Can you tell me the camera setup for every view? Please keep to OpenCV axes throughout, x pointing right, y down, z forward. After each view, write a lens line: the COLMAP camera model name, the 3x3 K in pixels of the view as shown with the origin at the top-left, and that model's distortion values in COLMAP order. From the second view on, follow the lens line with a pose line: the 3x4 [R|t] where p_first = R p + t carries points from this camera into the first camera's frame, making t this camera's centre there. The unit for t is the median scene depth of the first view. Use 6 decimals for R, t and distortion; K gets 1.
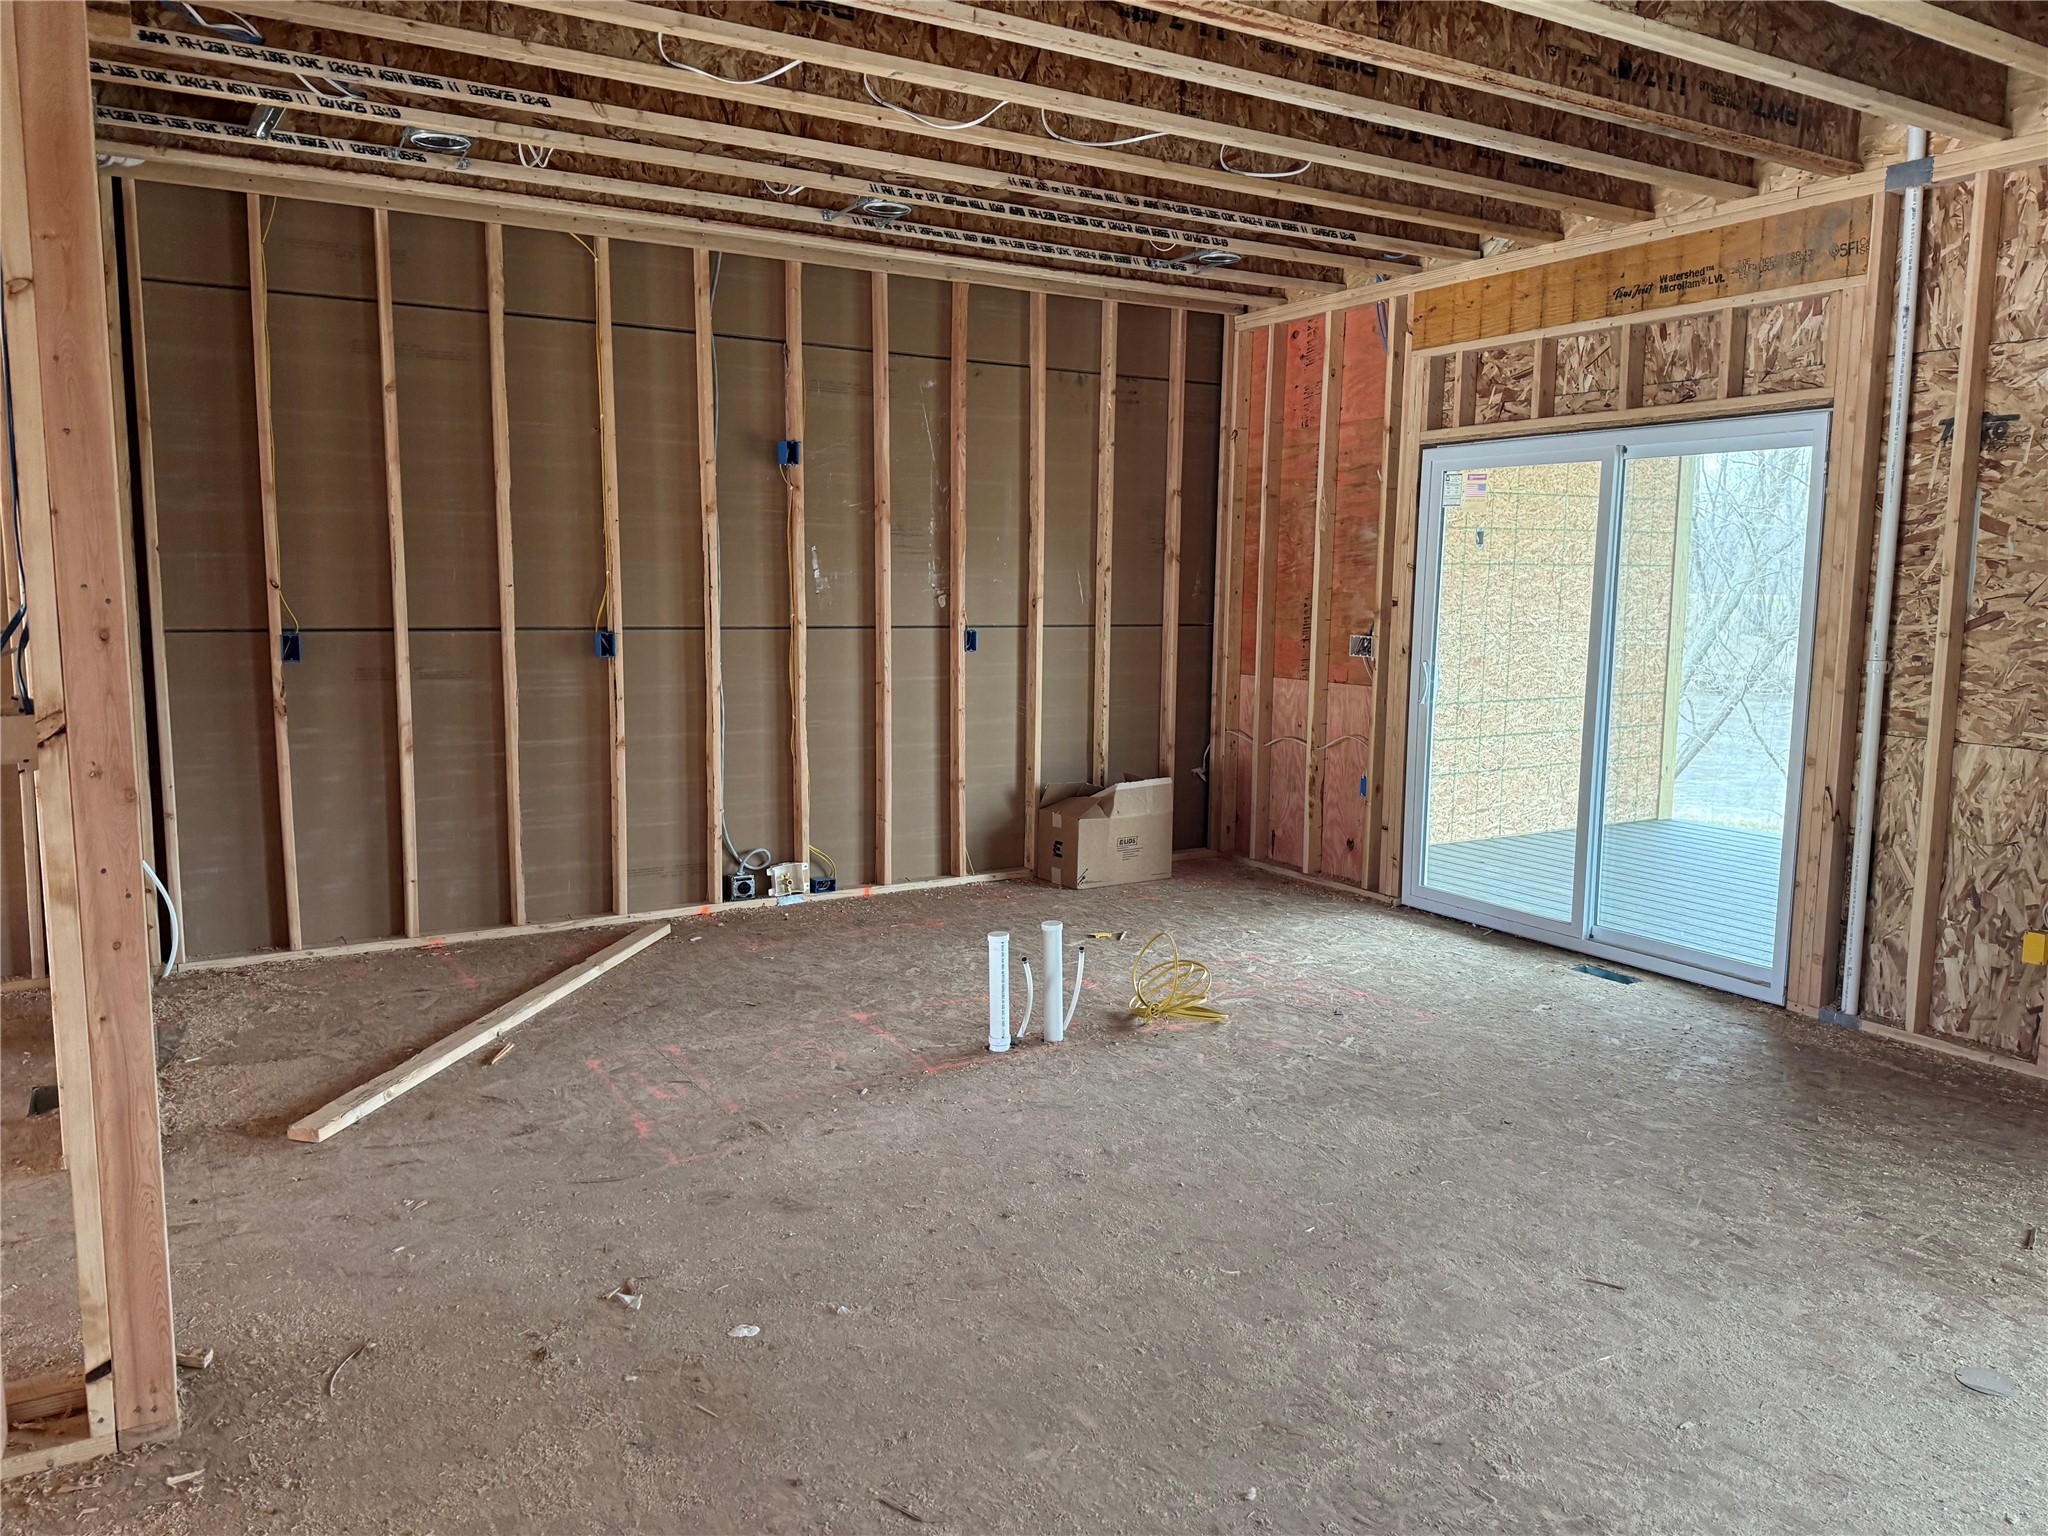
lens RADIAL K [[1473.1, 0, 1024.0], [0, 1473.1, 768.0], [0, 0, 1]] dist [0.049243, -0.050158]
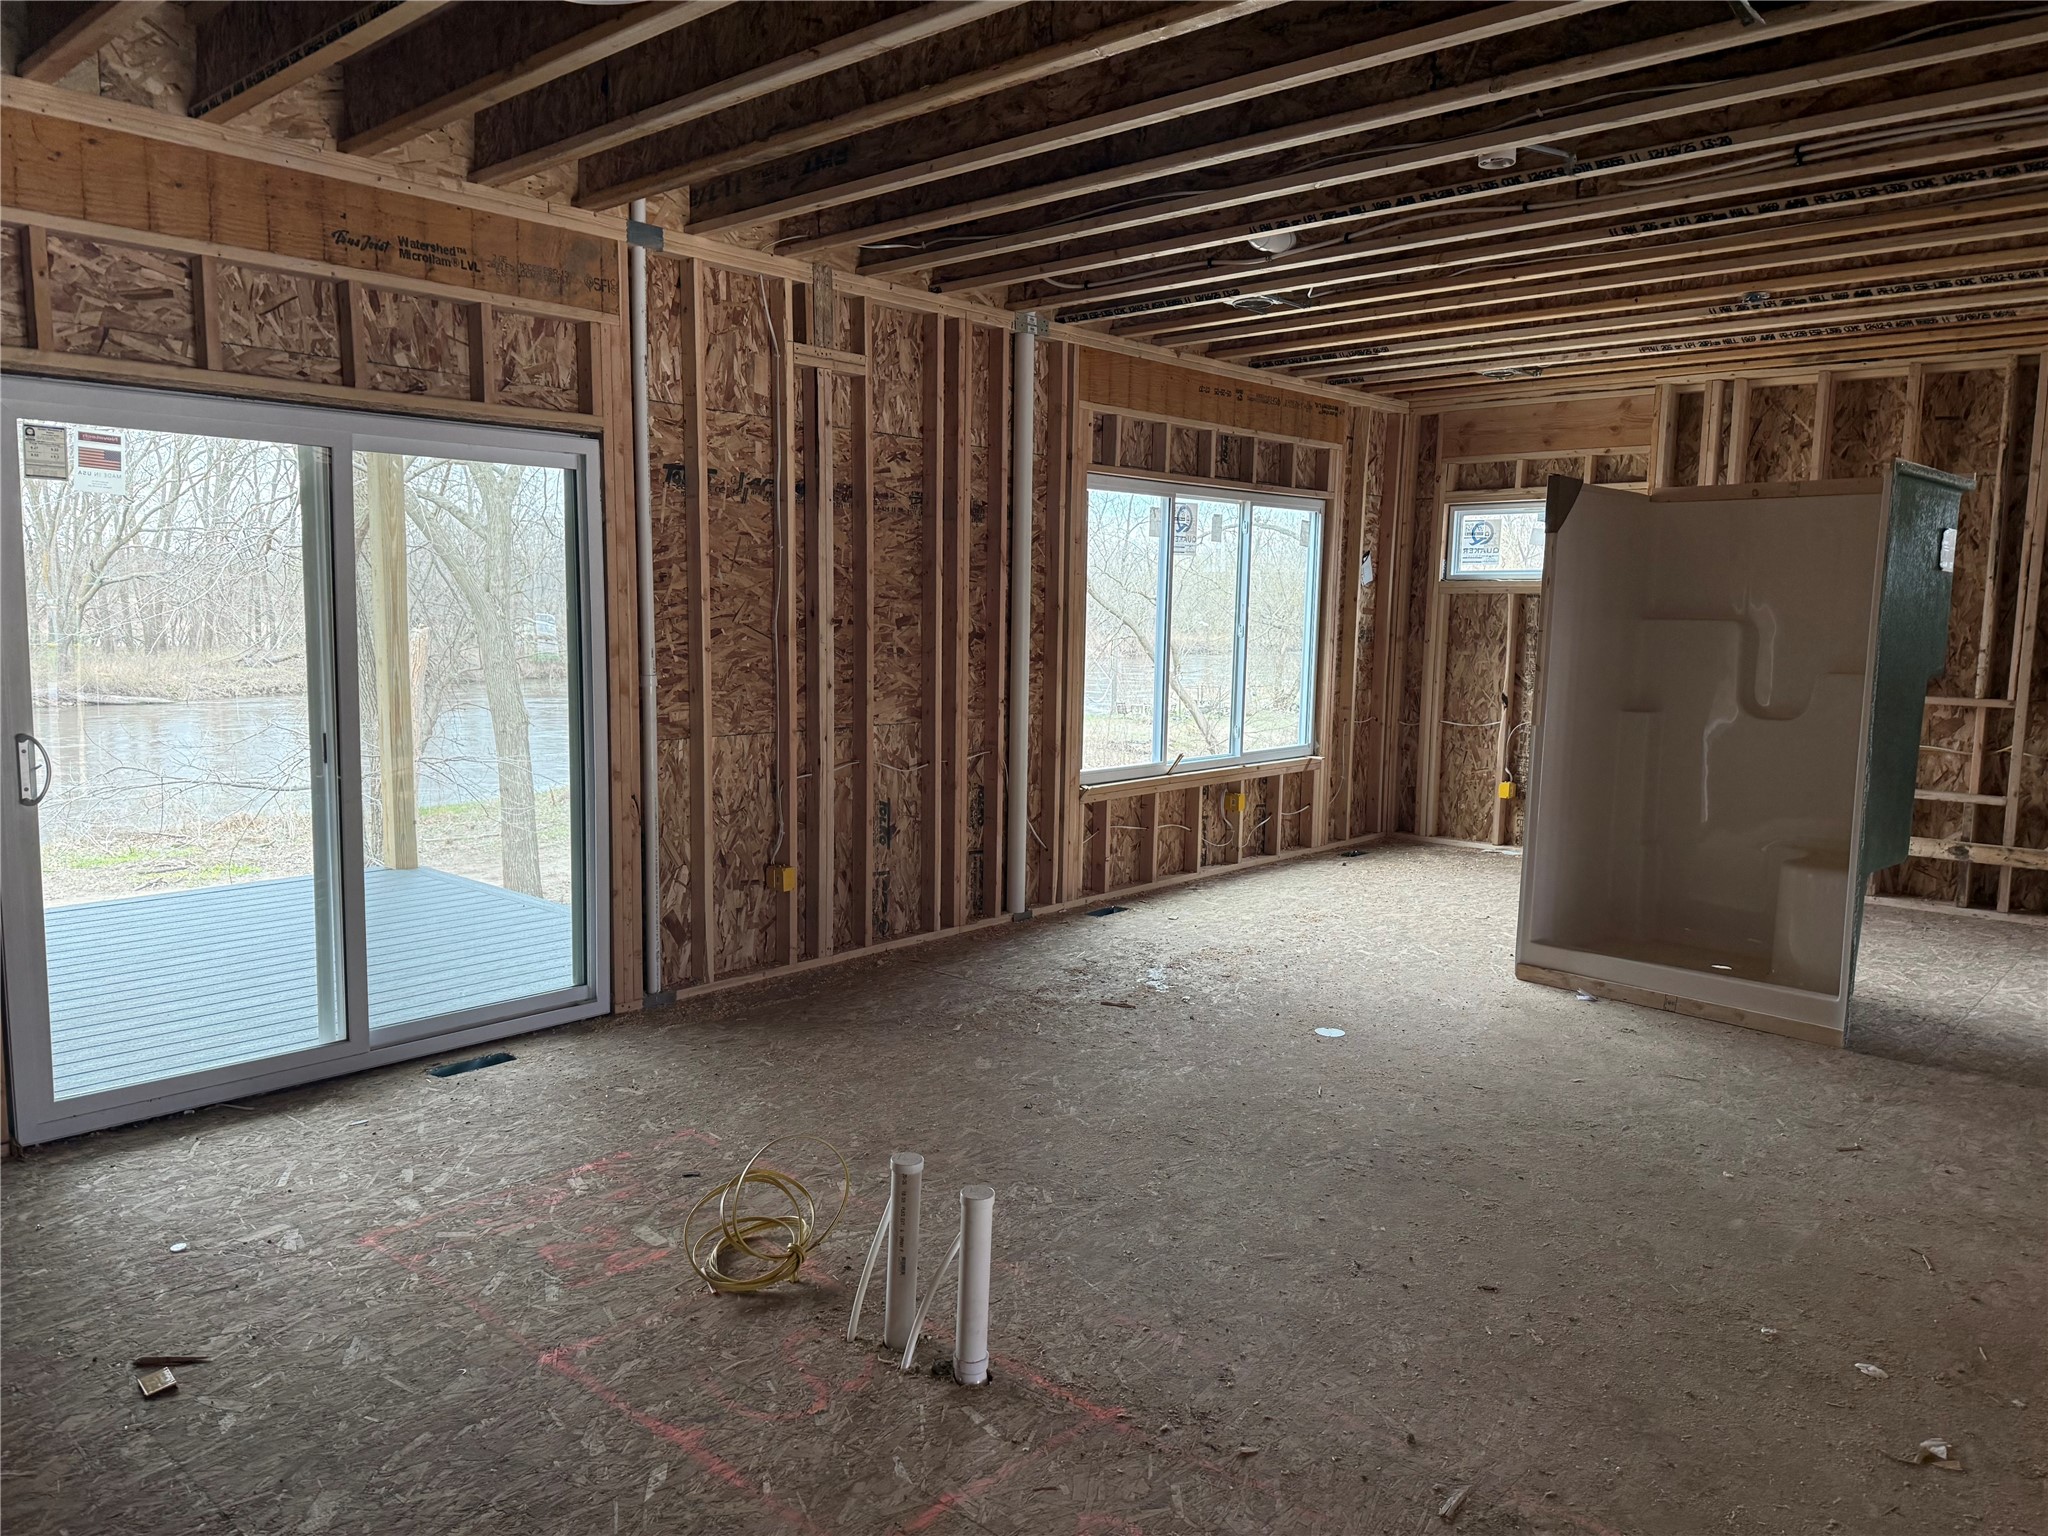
lens RADIAL K [[1432.1, 0, 1035.3], [0, 1432.1, 774.2], [0, 0, 1]] dist [0.044558, -0.045101]
pose [[-0.293195, -0.135130, 0.946455, -0.496696], [0.103943, 0.979587, 0.172060, -0.142556], [-0.950385, 0.148825, -0.273164, 0.956419]]
